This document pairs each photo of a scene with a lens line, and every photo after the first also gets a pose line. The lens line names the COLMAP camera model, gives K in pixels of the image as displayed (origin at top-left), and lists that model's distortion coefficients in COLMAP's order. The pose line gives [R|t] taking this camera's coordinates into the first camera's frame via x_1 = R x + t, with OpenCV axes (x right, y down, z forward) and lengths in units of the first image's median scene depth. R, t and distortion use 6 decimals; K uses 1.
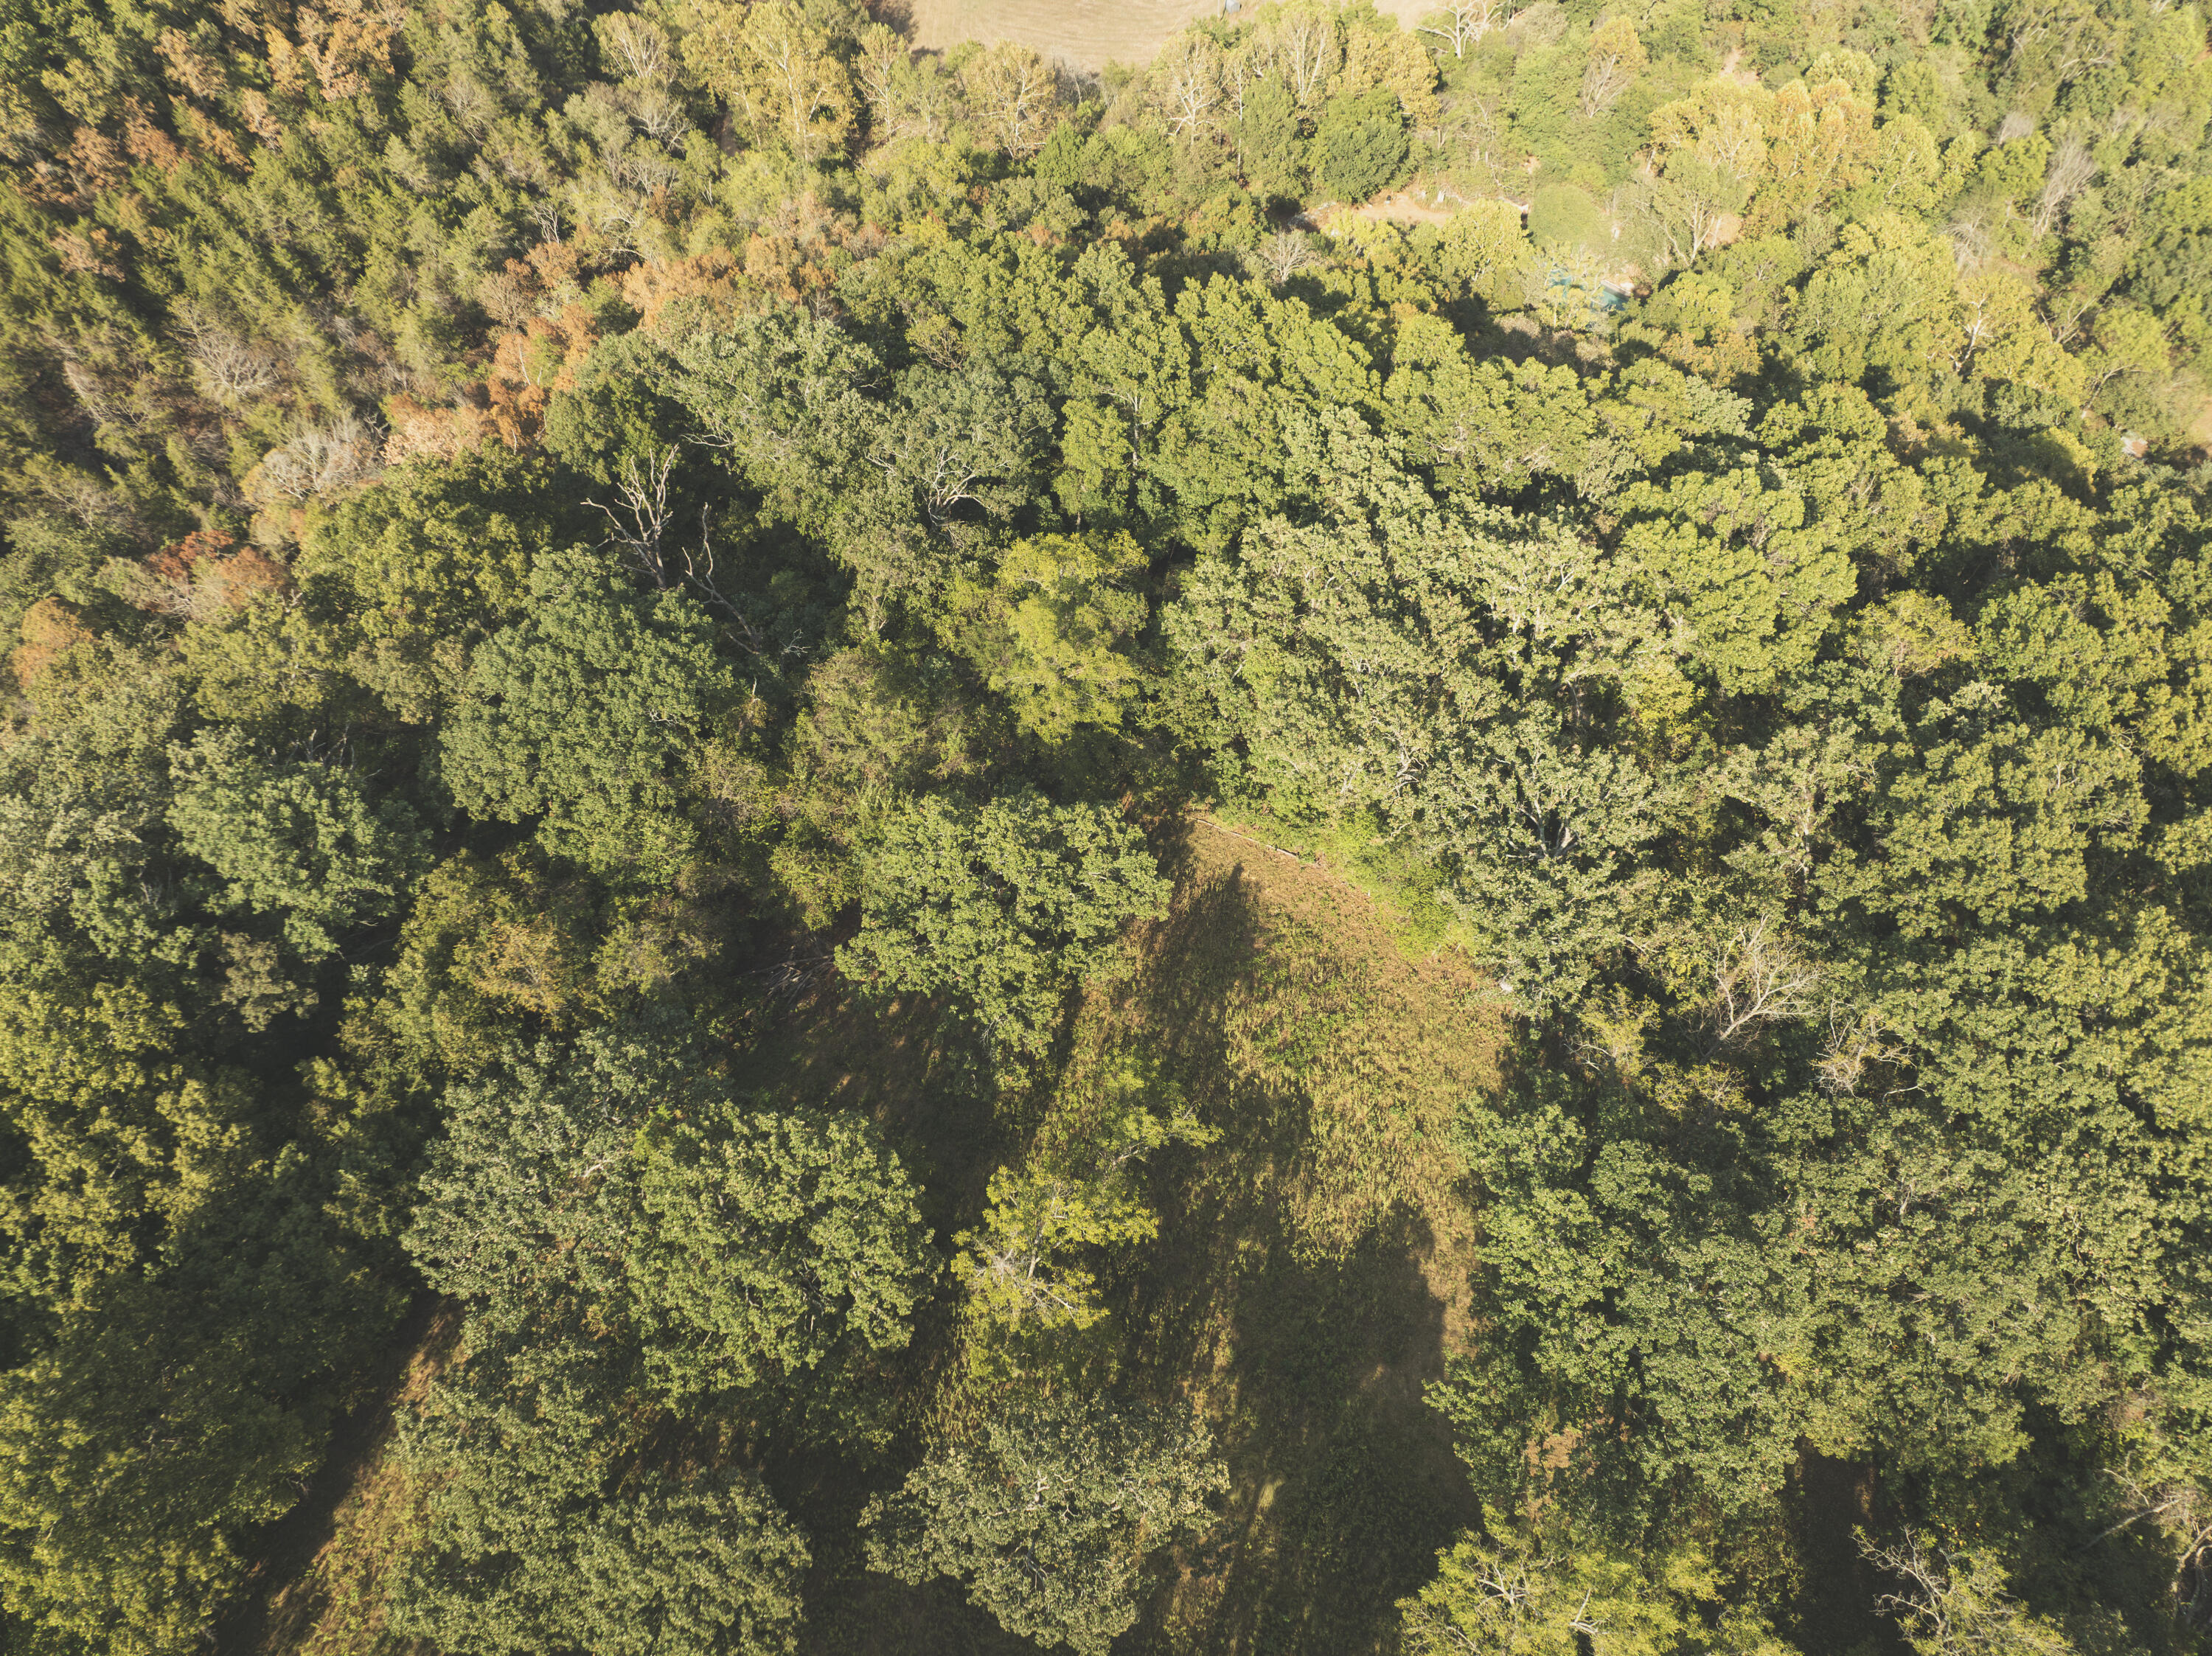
lens RADIAL K [[1555.0, 0, 1105.6], [0, 1555.0, 824.1], [0, 0, 1]] dist [-0.040562, 0.009329]
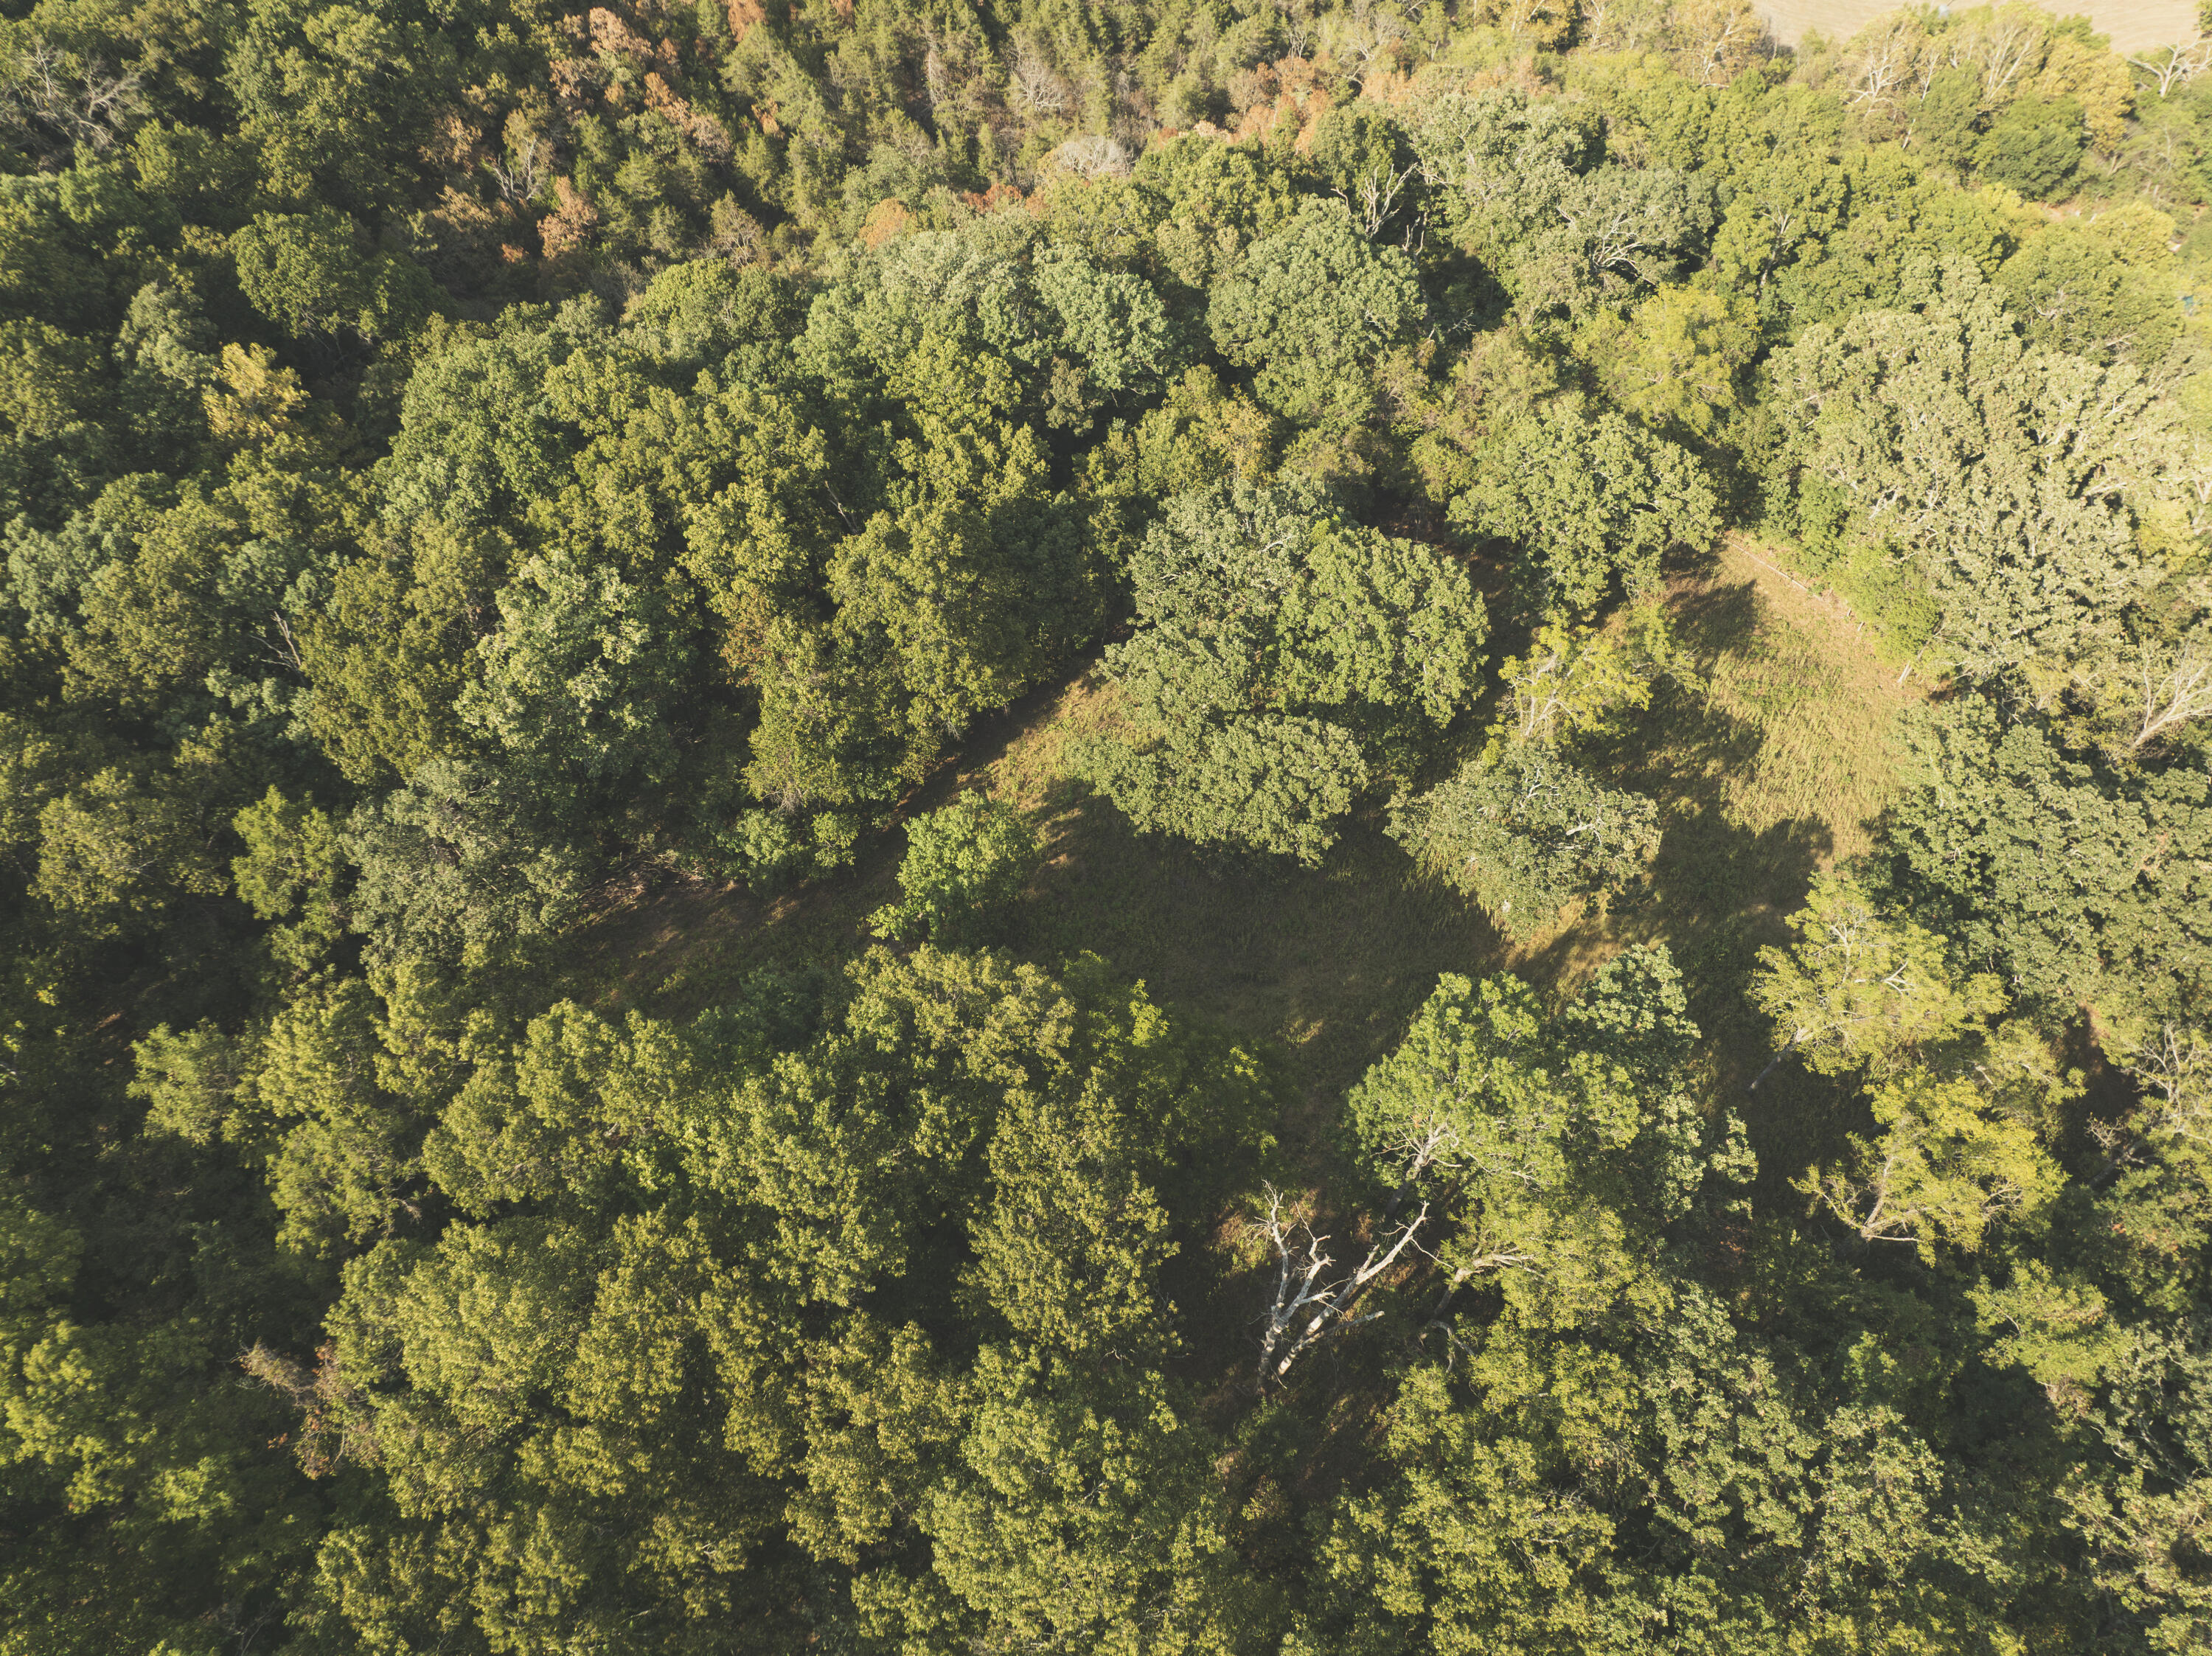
lens RADIAL K [[1563.5, 0, 1102.6], [0, 1563.5, 833.2], [0, 0, 1]] dist [-0.040939, 0.011252]
pose [[0.916437, 0.319053, -0.241553, -0.035132], [-0.318942, 0.946902, 0.040656, 0.410681], [0.241699, 0.039783, 0.969535, -0.382762]]
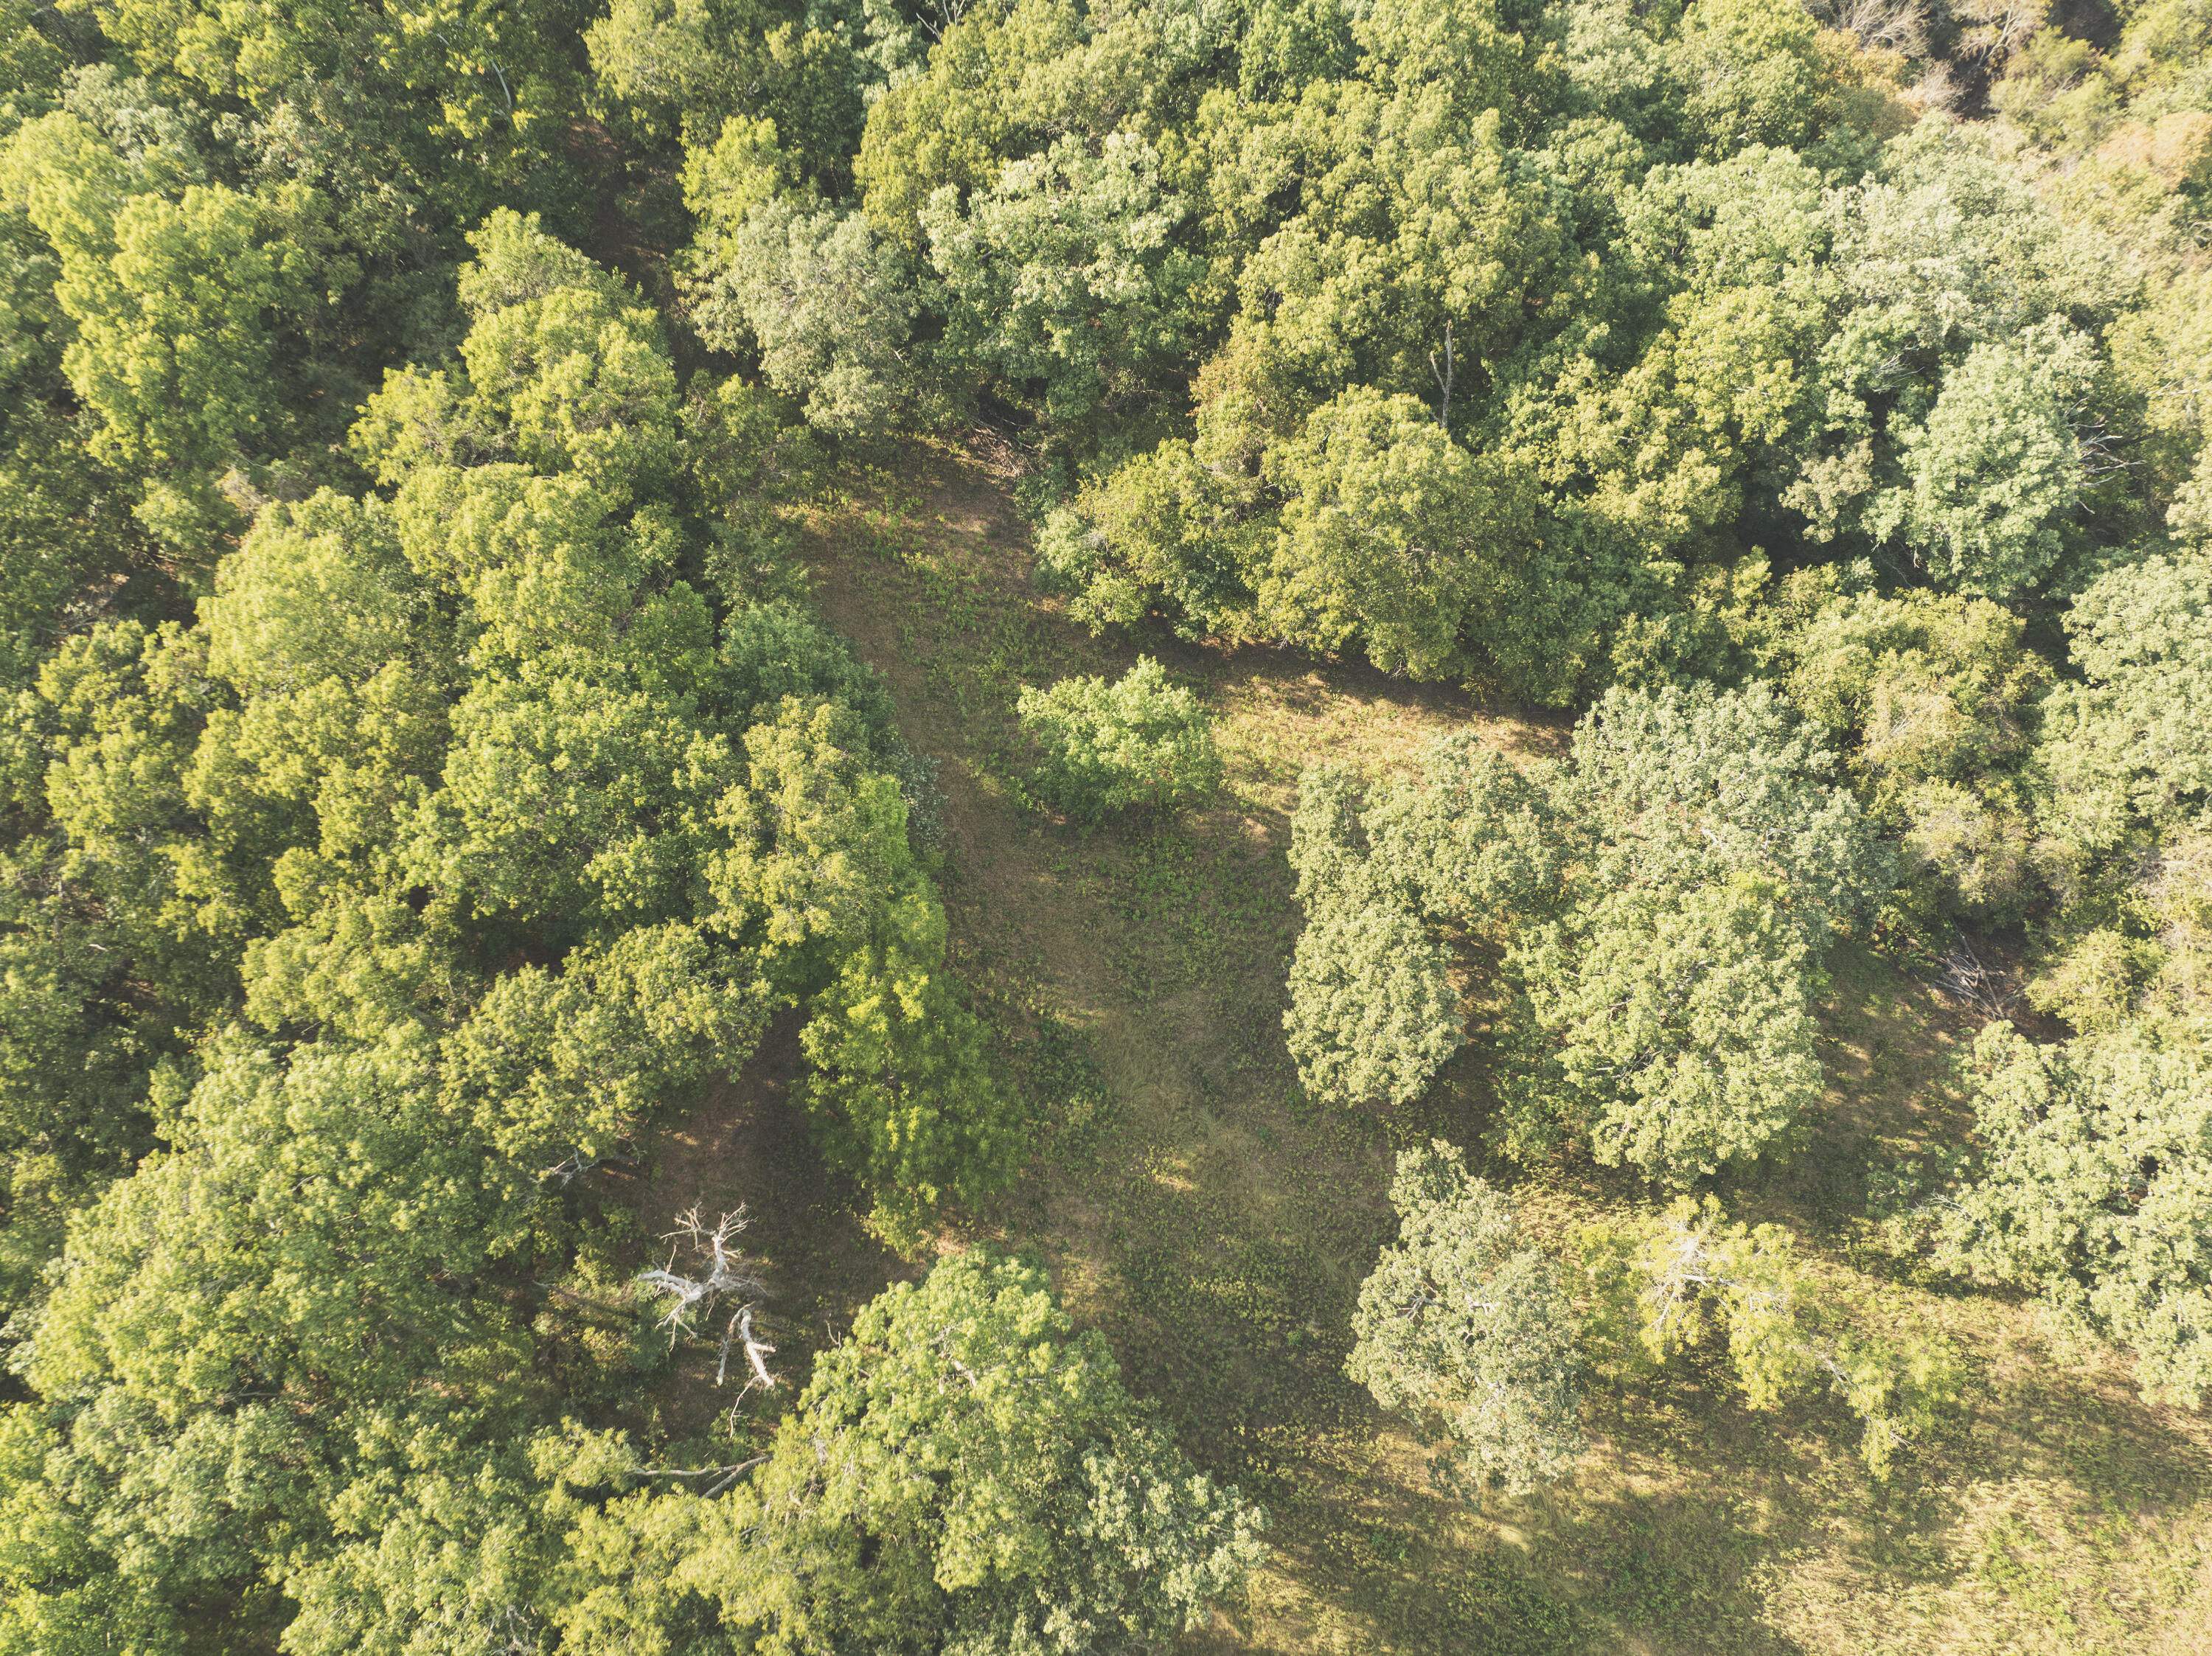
lens RADIAL K [[1559.0, 0, 1099.8], [0, 1559.0, 827.9], [0, 0, 1]] dist [-0.035724, 0.000310]
pose [[0.056811, 0.938702, -0.340015, -0.002722], [-0.792653, 0.249472, 0.556295, -0.030075], [0.607020, 0.237911, 0.758238, -0.044287]]
